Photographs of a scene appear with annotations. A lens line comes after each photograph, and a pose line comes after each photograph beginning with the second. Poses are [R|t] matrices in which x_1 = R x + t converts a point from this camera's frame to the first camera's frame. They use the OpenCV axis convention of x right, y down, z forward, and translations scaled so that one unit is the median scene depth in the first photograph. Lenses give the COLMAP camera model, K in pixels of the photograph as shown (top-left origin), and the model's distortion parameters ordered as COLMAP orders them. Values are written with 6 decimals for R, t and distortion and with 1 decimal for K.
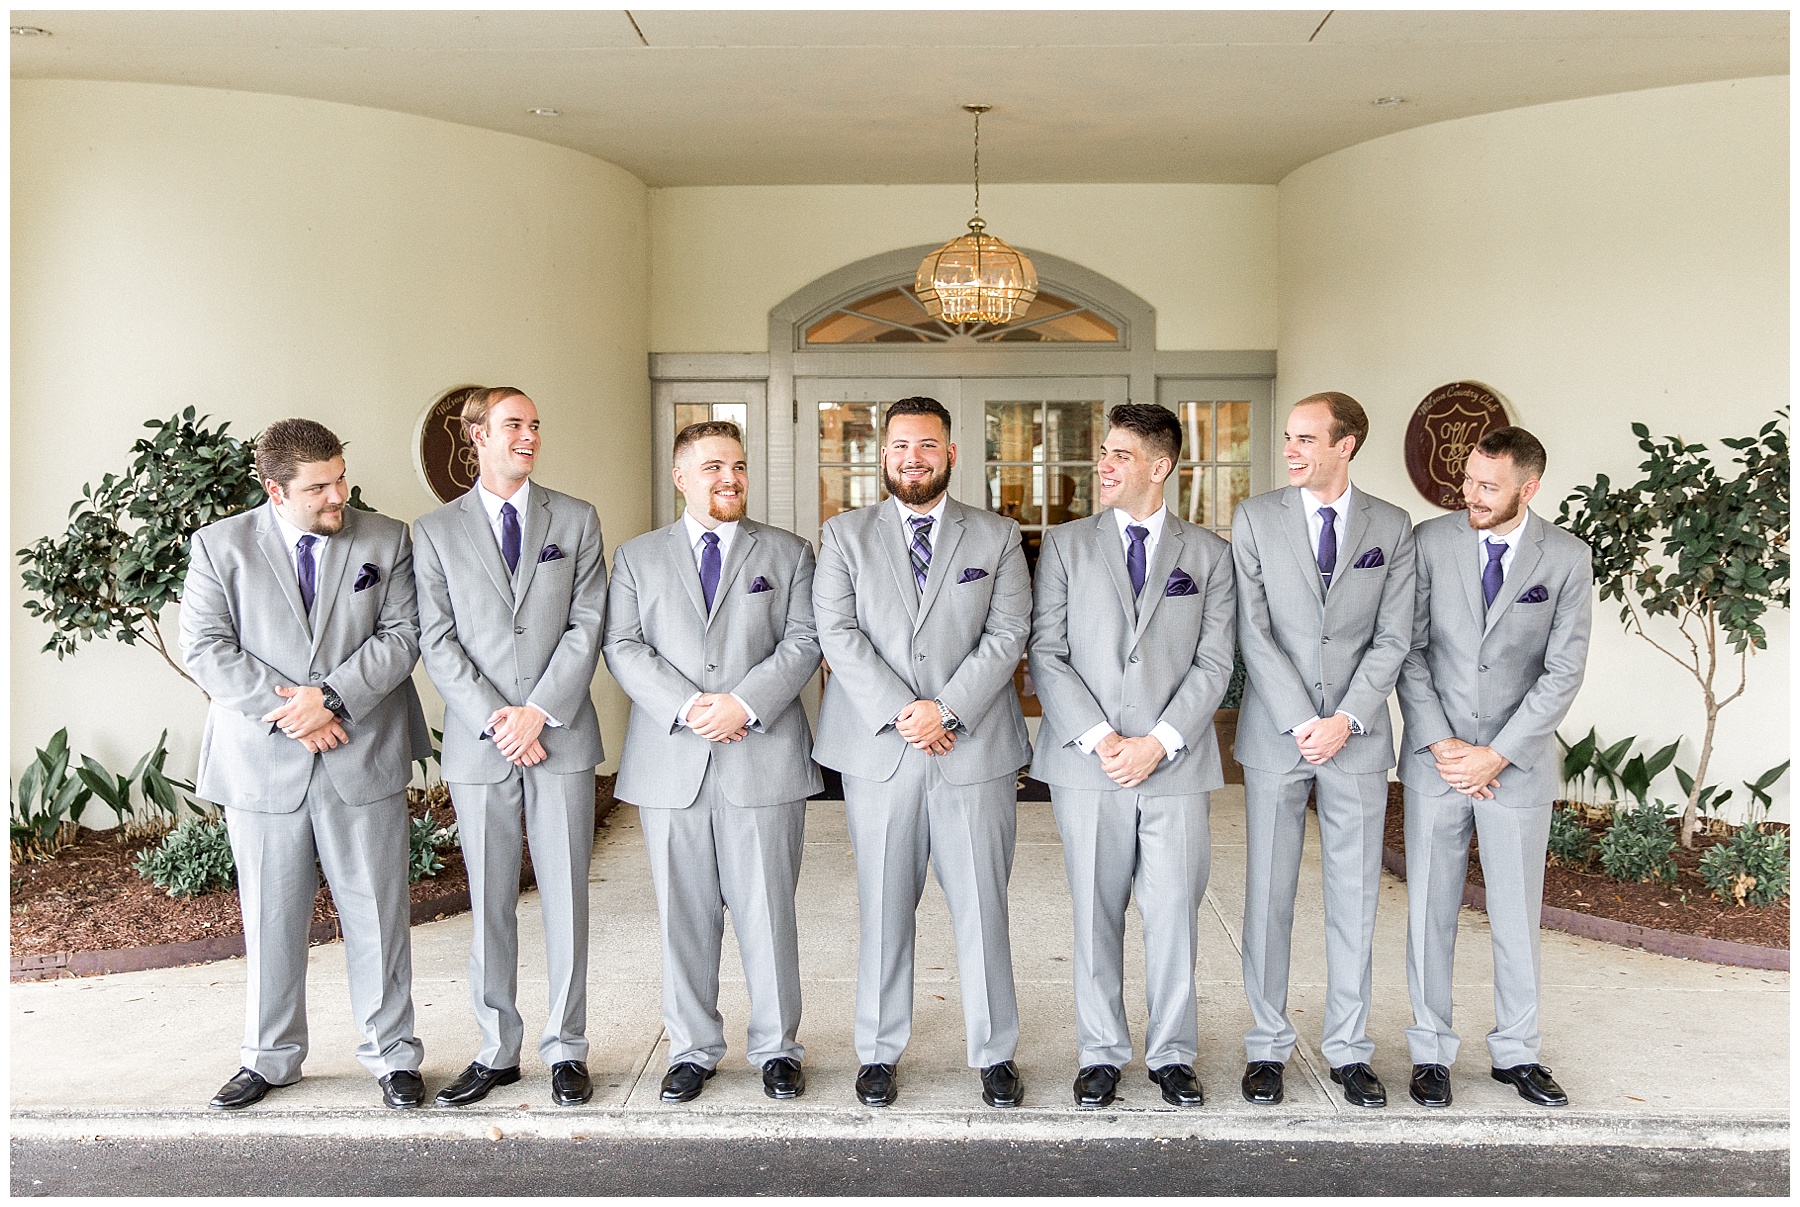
lens RADIAL K [[1836.2, 0, 900.0], [0, 1836.2, 603.5], [0, 0, 1]] dist [0.012419, -0.000173]
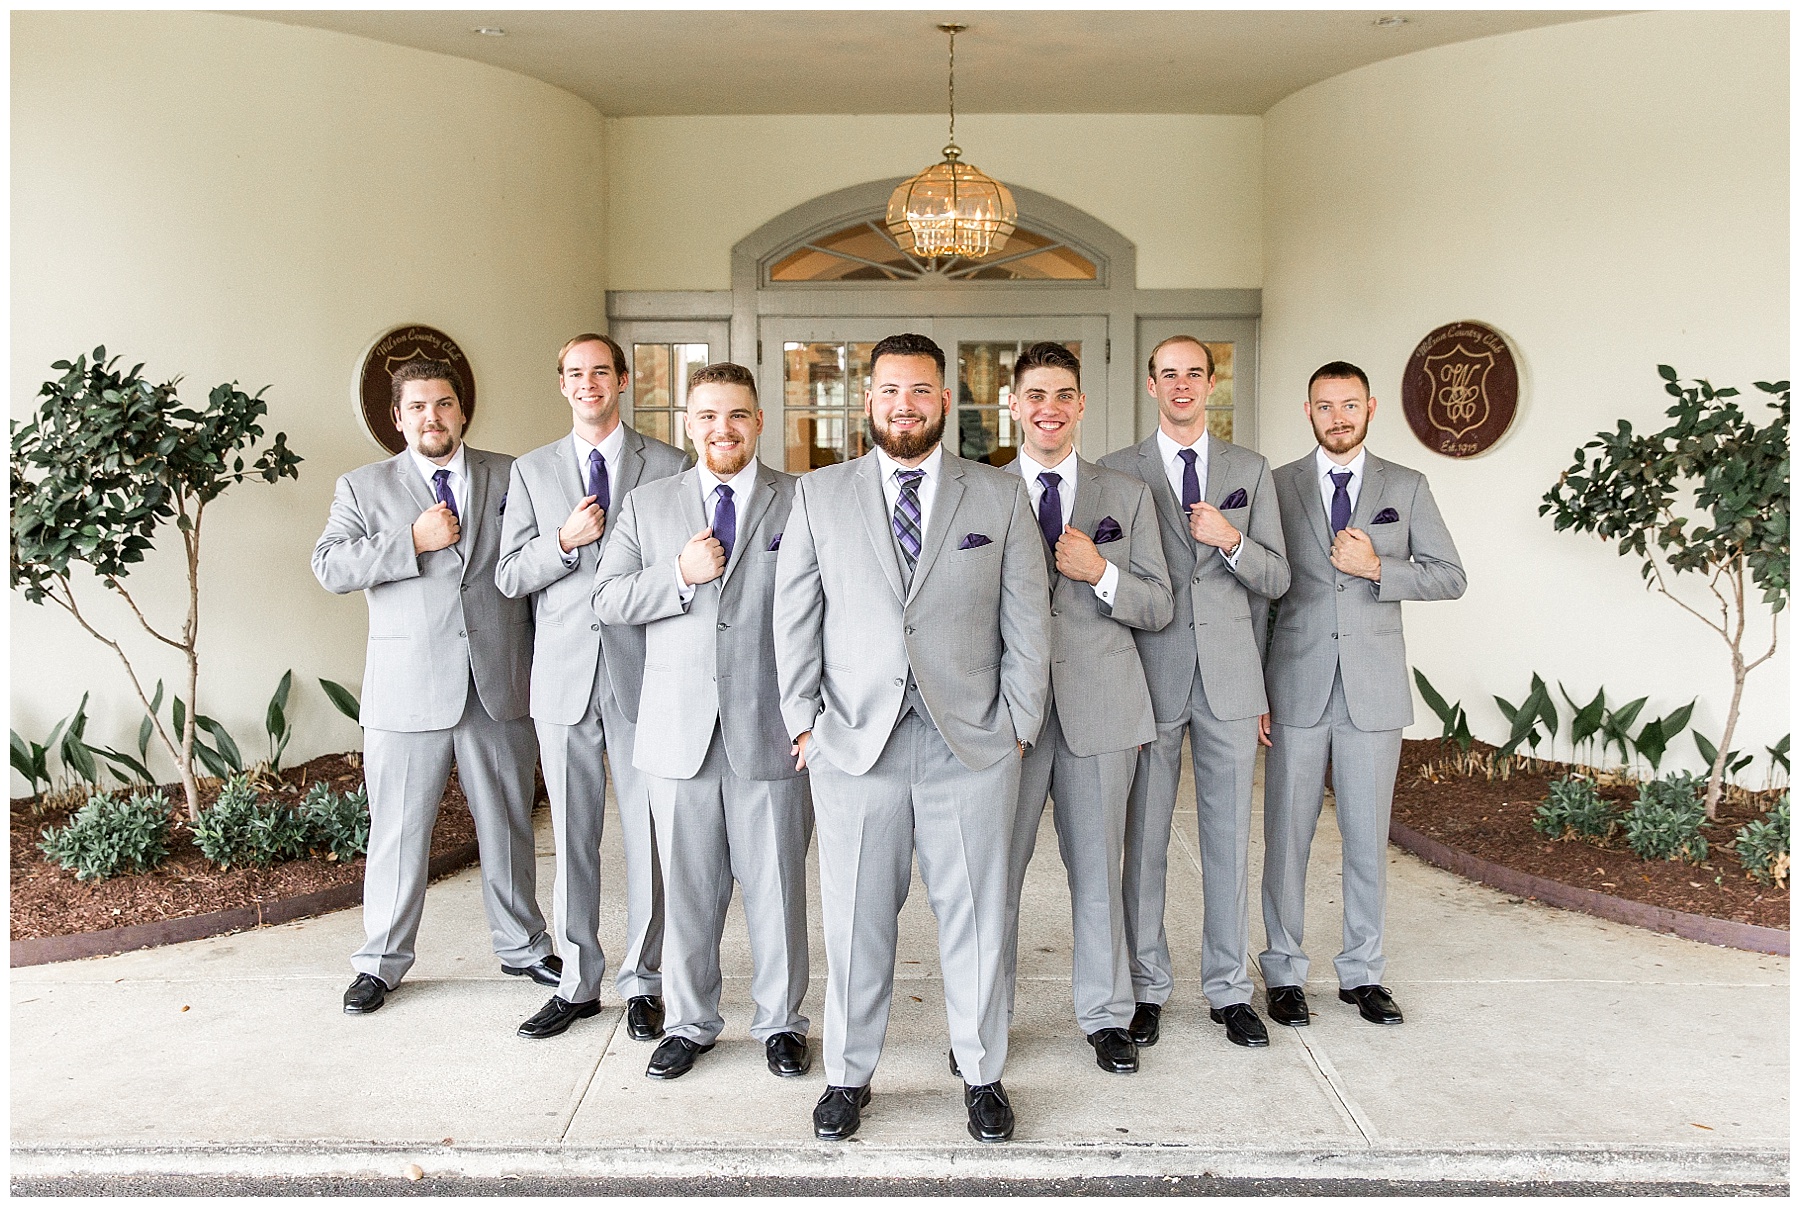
lens RADIAL K [[1744.8, 0, 886.8], [0, 1744.8, 567.0], [0, 0, 1]] dist [-0.000091, 0.006569]
pose [[0.999917, -0.000923, 0.012873, -0.003338], [0.000697, 0.999846, 0.017516, -0.011483], [-0.012888, -0.017505, 0.999764, 0.118672]]
